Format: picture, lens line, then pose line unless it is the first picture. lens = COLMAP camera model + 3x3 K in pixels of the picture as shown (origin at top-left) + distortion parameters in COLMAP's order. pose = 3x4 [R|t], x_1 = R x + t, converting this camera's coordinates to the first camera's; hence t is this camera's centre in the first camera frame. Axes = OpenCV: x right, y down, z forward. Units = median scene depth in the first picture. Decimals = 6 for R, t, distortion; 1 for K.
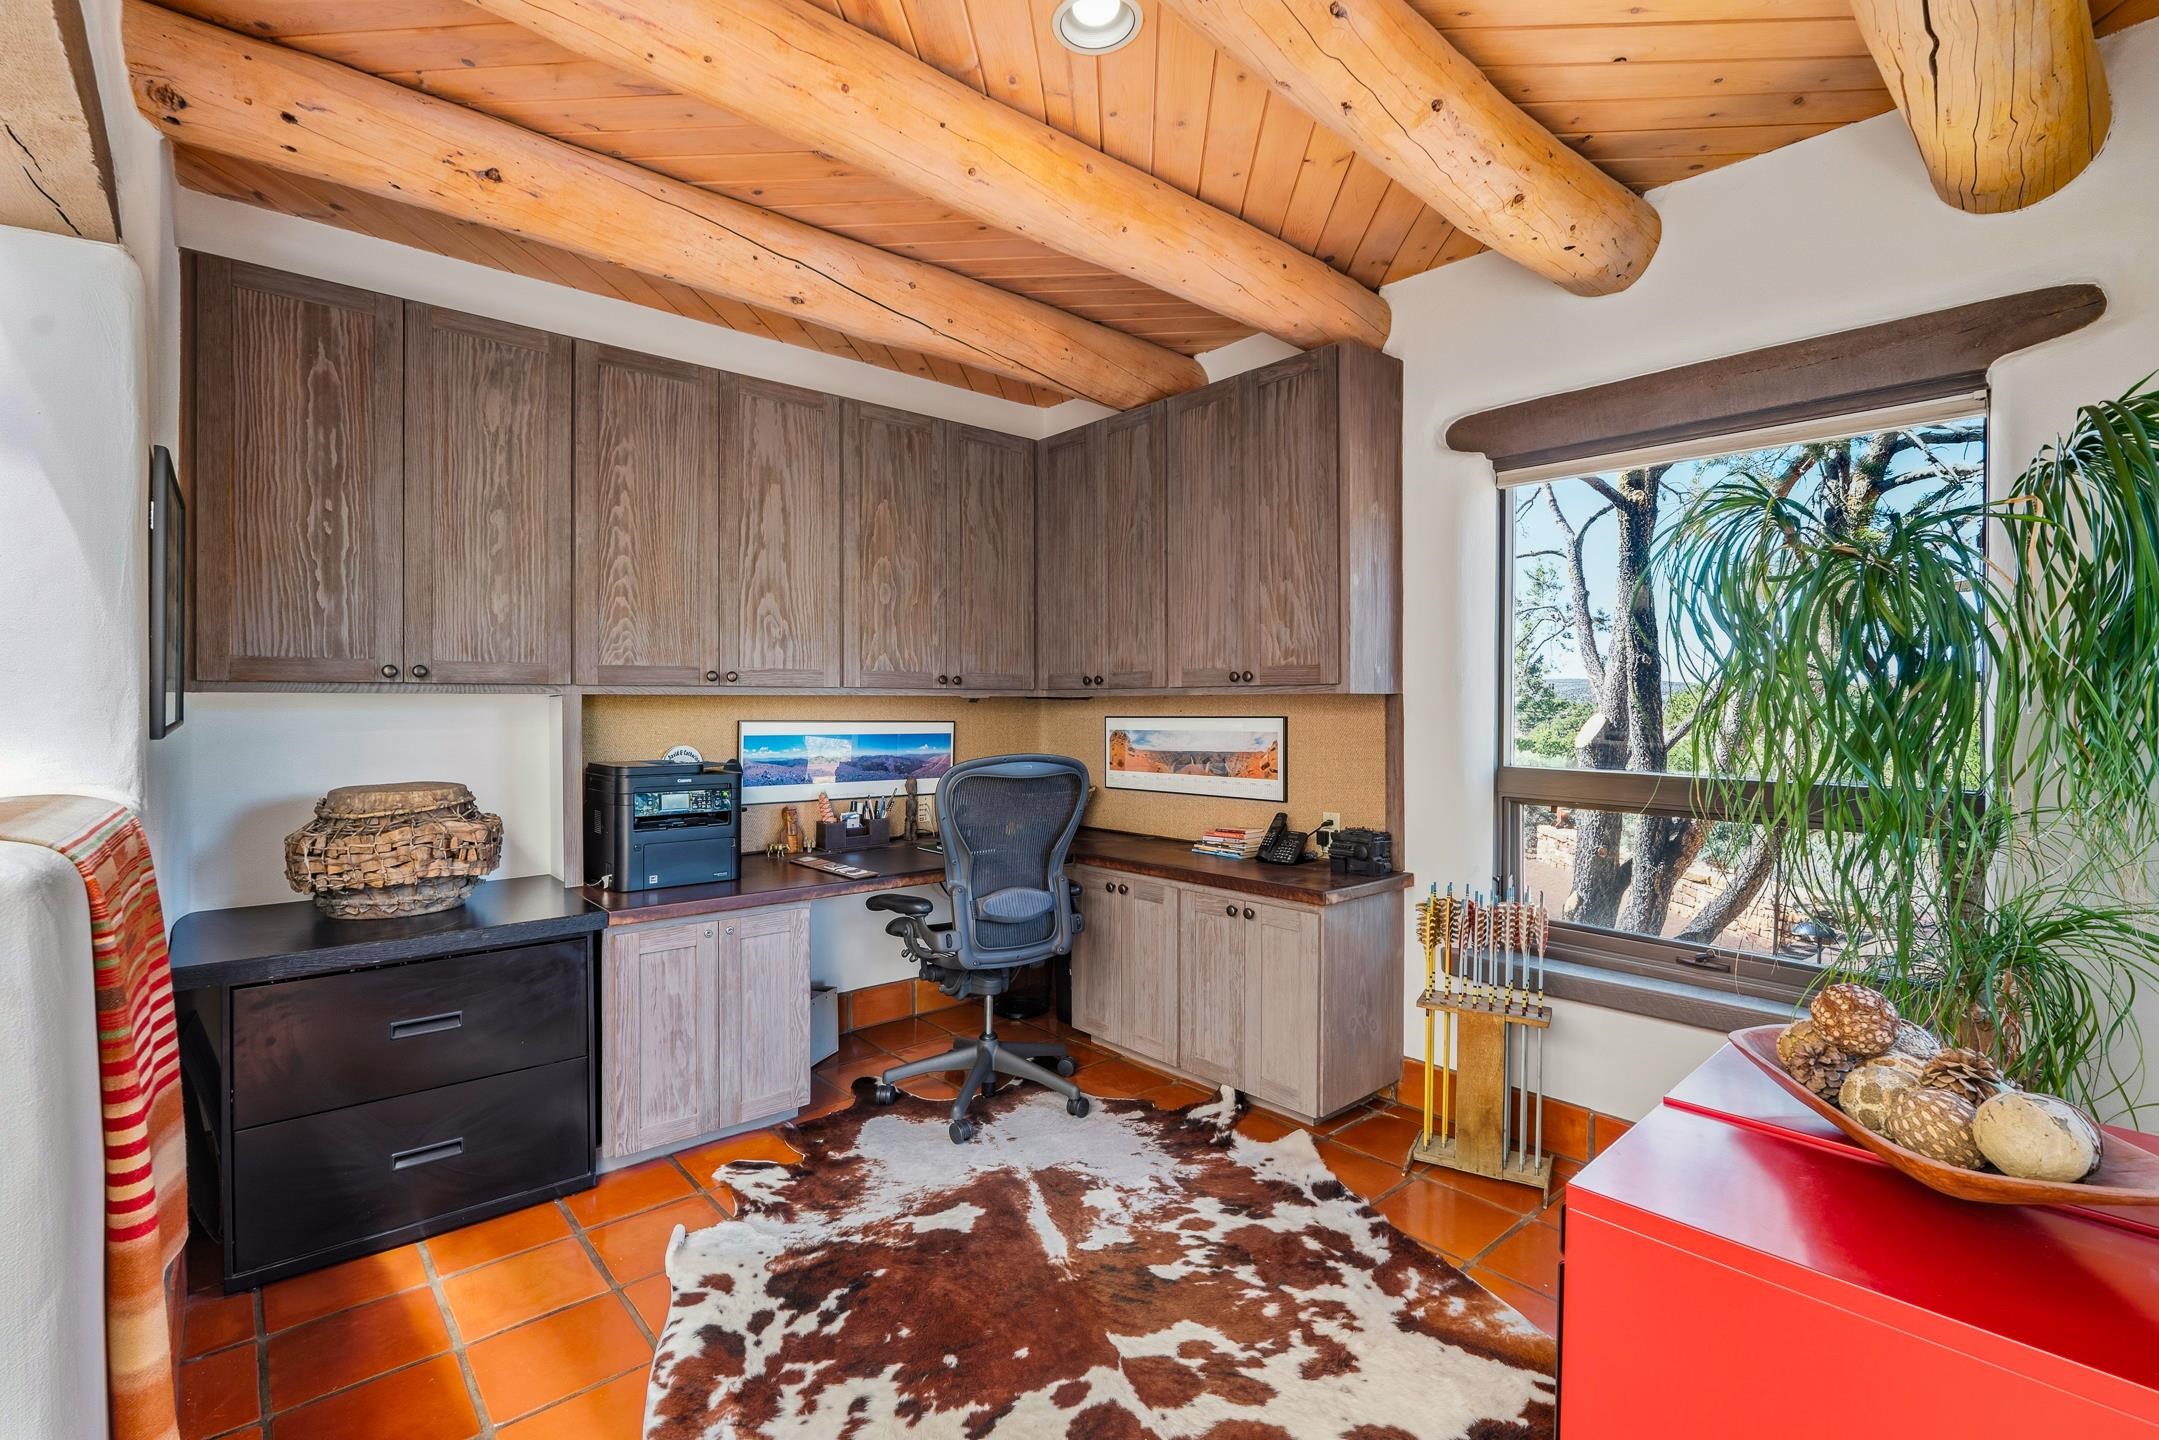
lens RADIAL K [[969.9, 0, 1074.3], [0, 969.9, 723.1], [0, 0, 1]] dist [-0.006844, 0.000844]
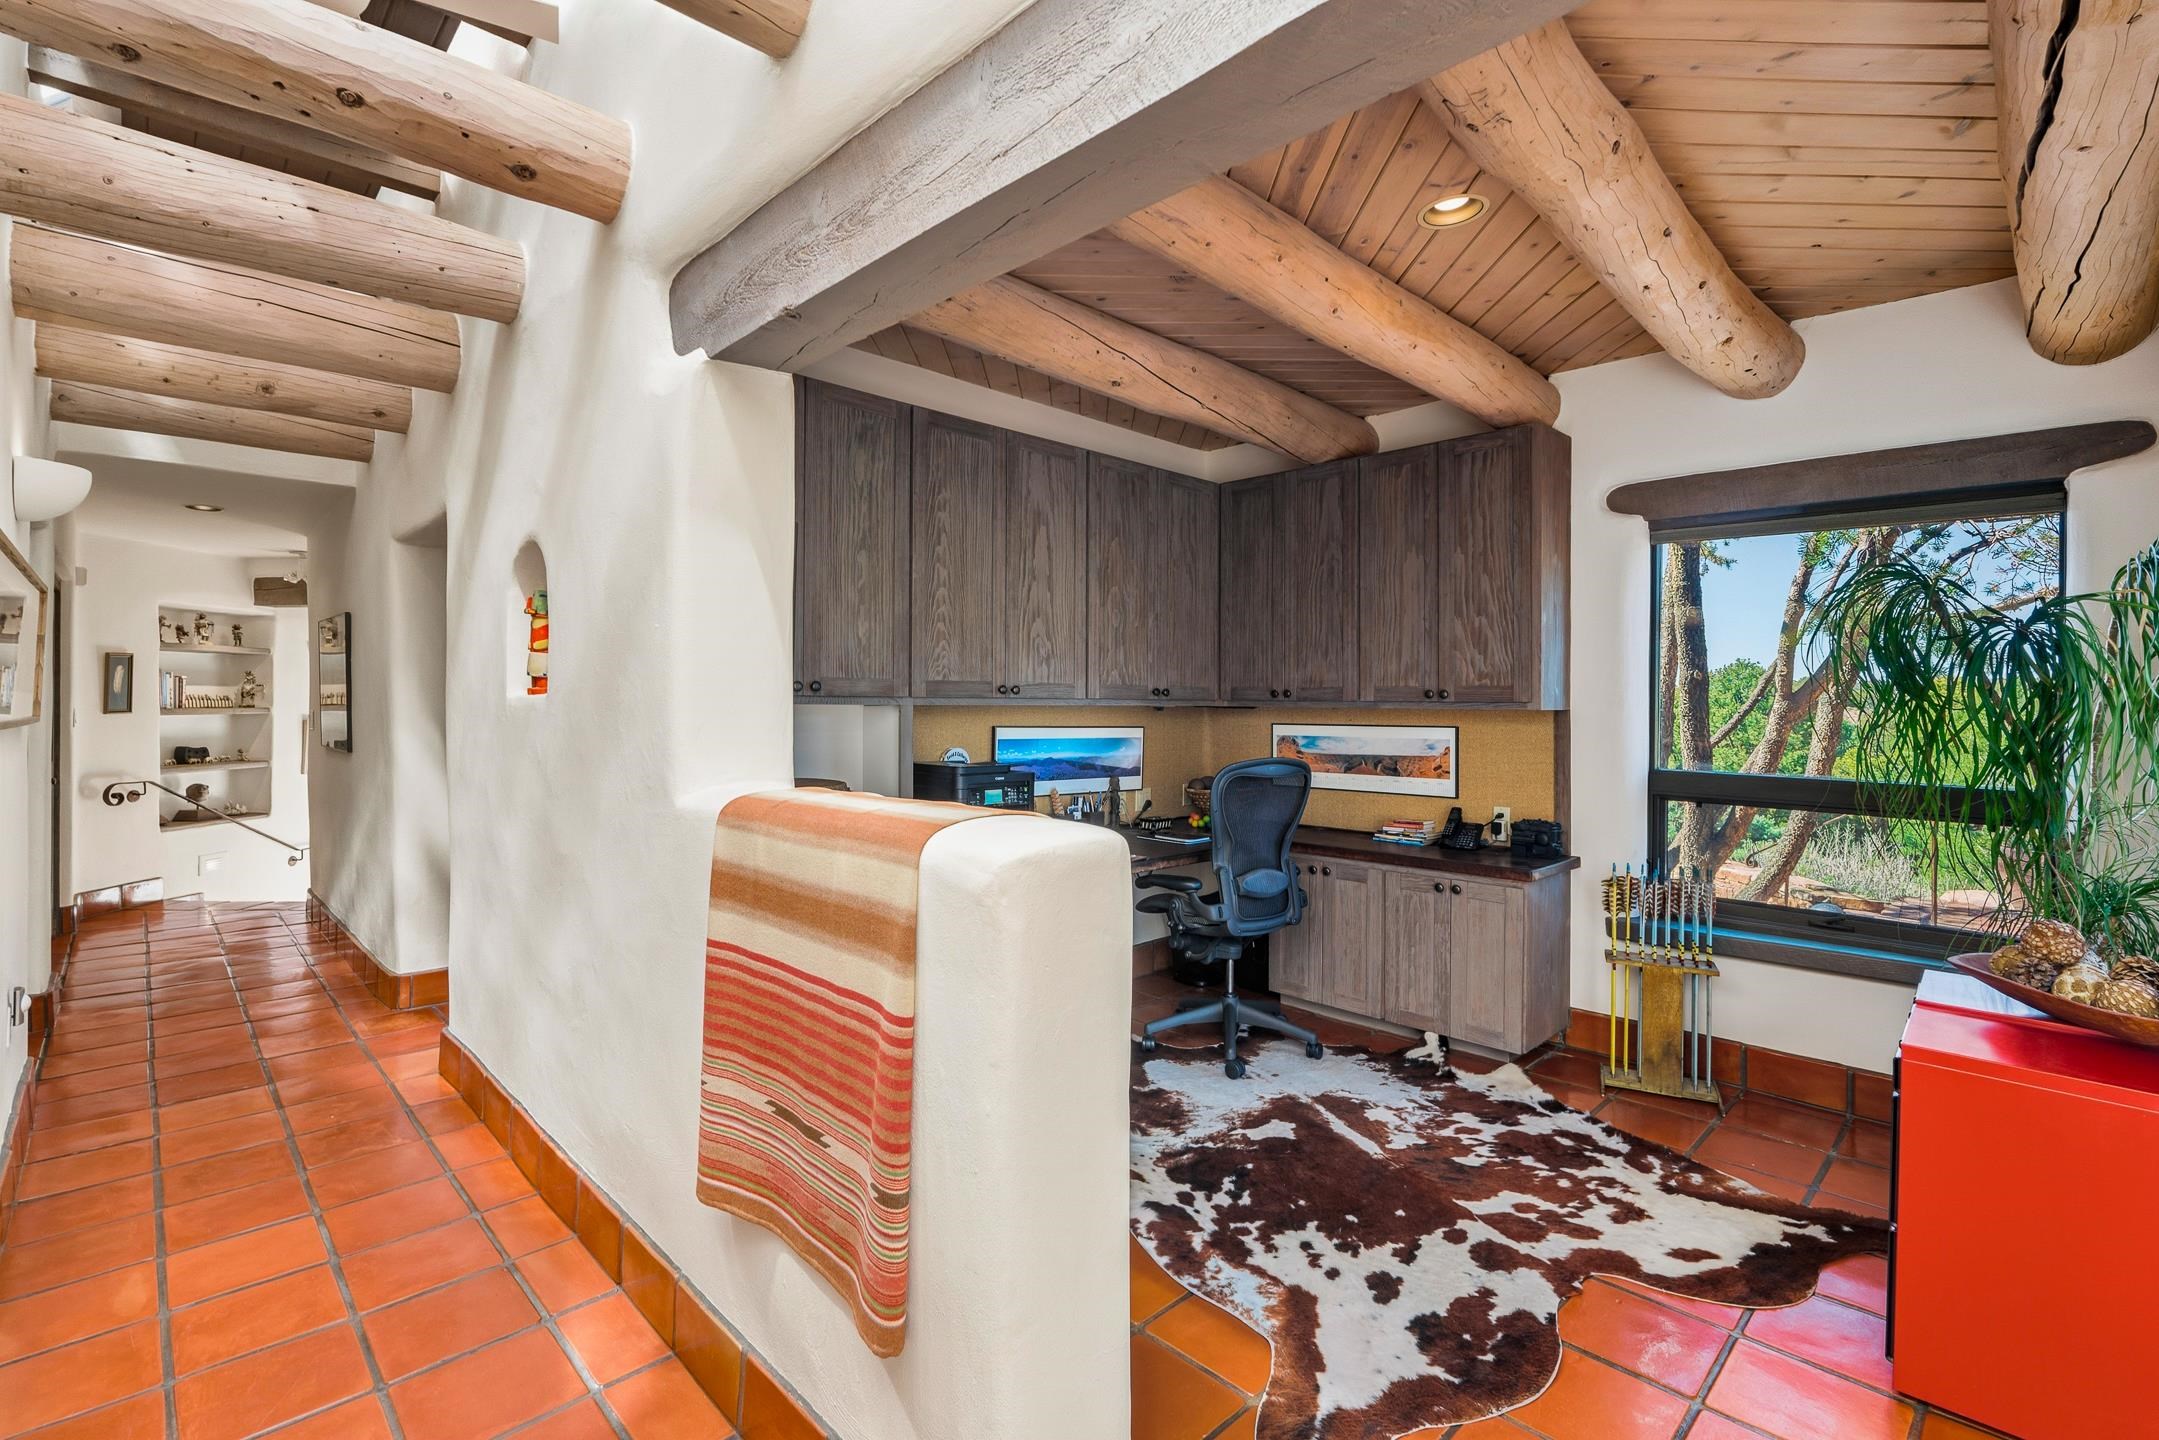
lens RADIAL K [[969.9, 0, 1083.6], [0, 969.9, 712.7], [0, 0, 1]] dist [-0.006844, 0.000844]
pose [[0.998426, 0.009138, 0.055336, -0.382931], [-0.008779, 0.999939, -0.006732, -0.014723], [-0.055395, 0.006236, 0.998445, -0.205735]]
